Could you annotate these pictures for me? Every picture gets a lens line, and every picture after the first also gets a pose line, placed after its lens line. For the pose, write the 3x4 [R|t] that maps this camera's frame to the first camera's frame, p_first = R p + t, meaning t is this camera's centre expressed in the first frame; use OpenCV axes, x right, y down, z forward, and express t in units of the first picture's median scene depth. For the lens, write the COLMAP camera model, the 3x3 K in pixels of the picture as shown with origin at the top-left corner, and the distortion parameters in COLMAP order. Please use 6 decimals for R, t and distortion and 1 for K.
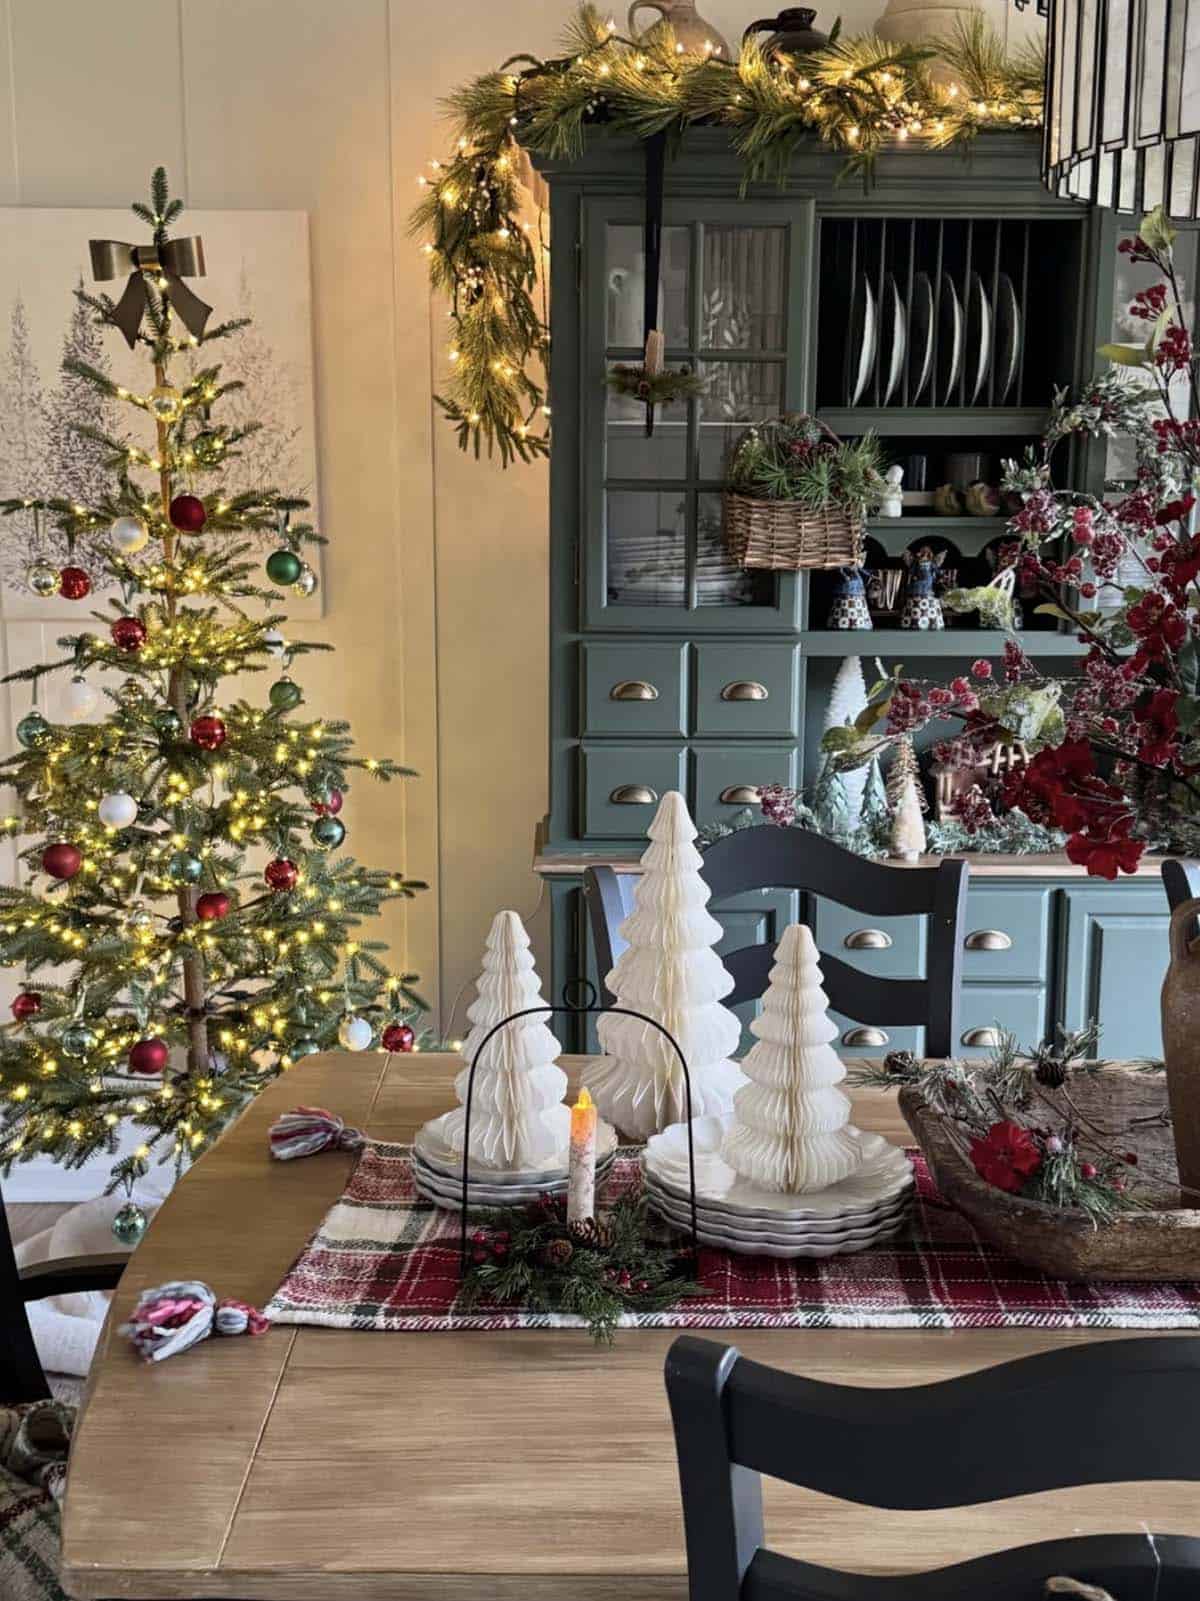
lens RADIAL K [[1703.2, 0, 600.0], [0, 1703.2, 800.5], [0, 0, 1]] dist [0.169991, -0.449657]
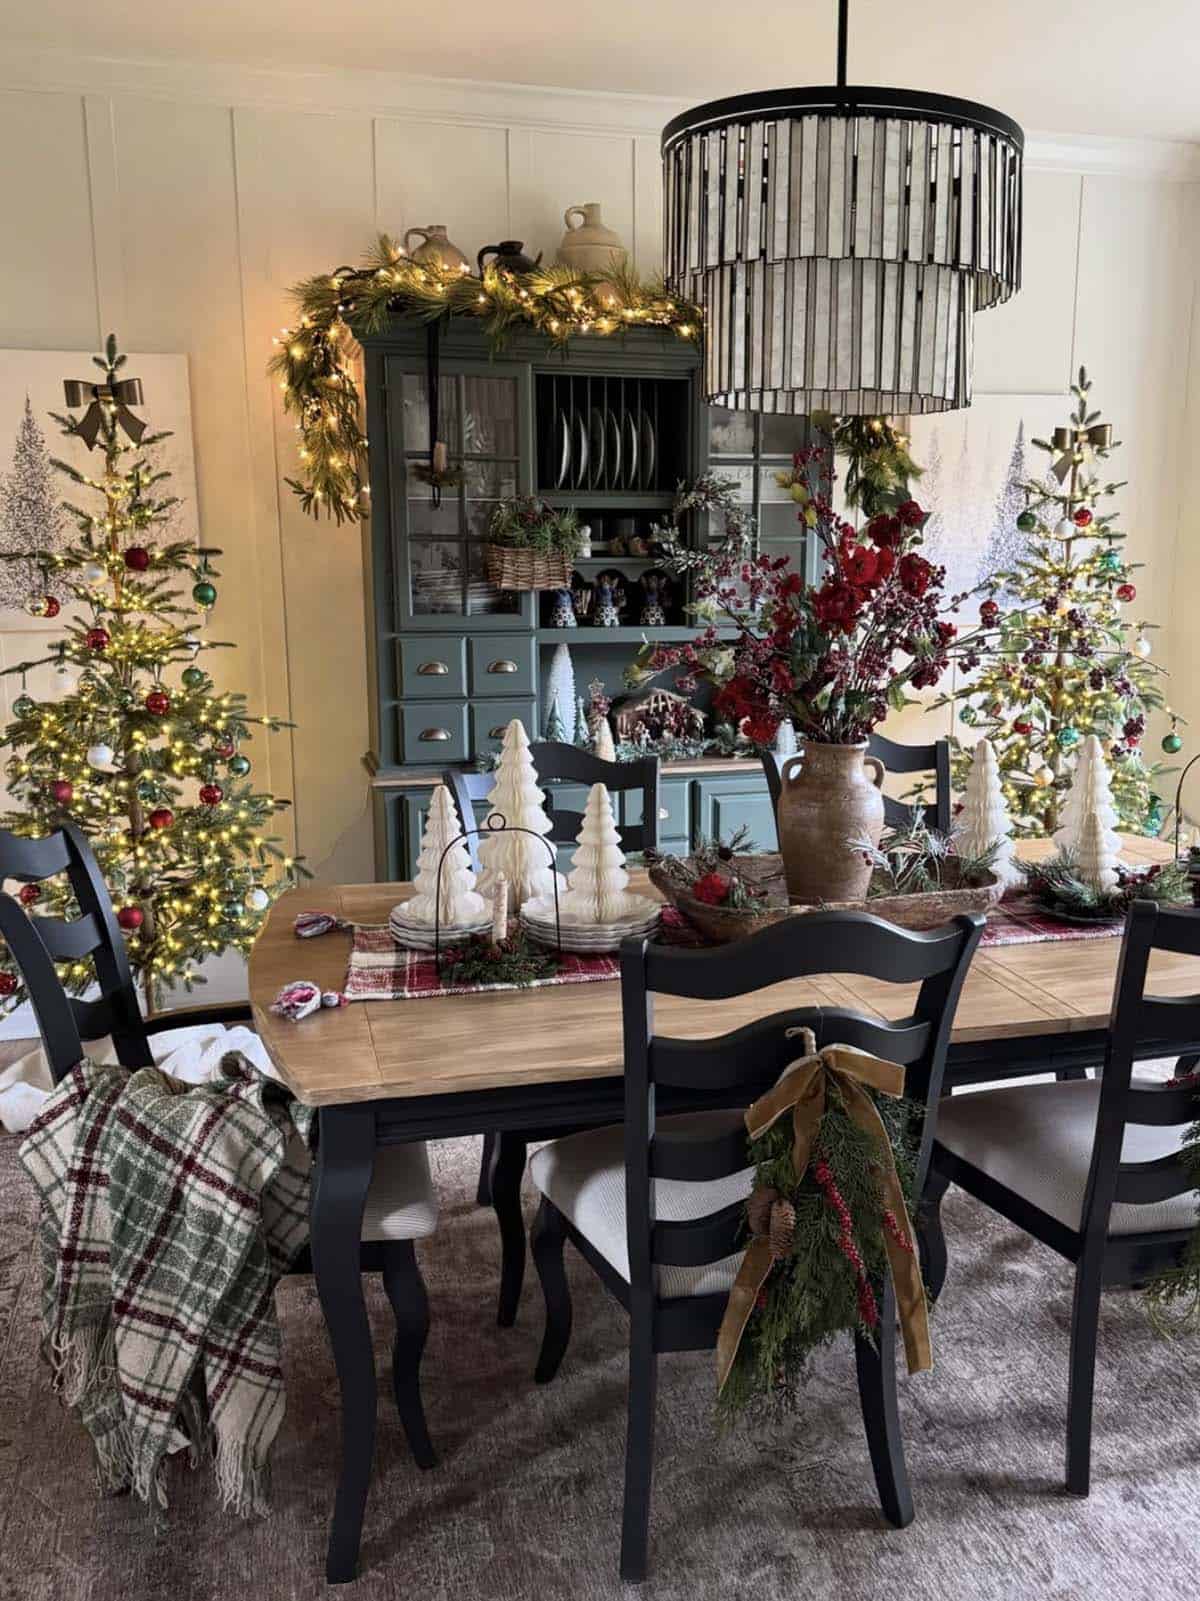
lens RADIAL K [[1492.7, 0, 600.0], [0, 1492.7, 800.5], [0, 0, 1]] dist [0.064269, -0.399636]
pose [[0.965807, -0.048318, 0.254718, -0.189474], [0.043863, 0.998769, 0.023144, 0.032492], [-0.255523, -0.011180, 0.966738, -0.375277]]
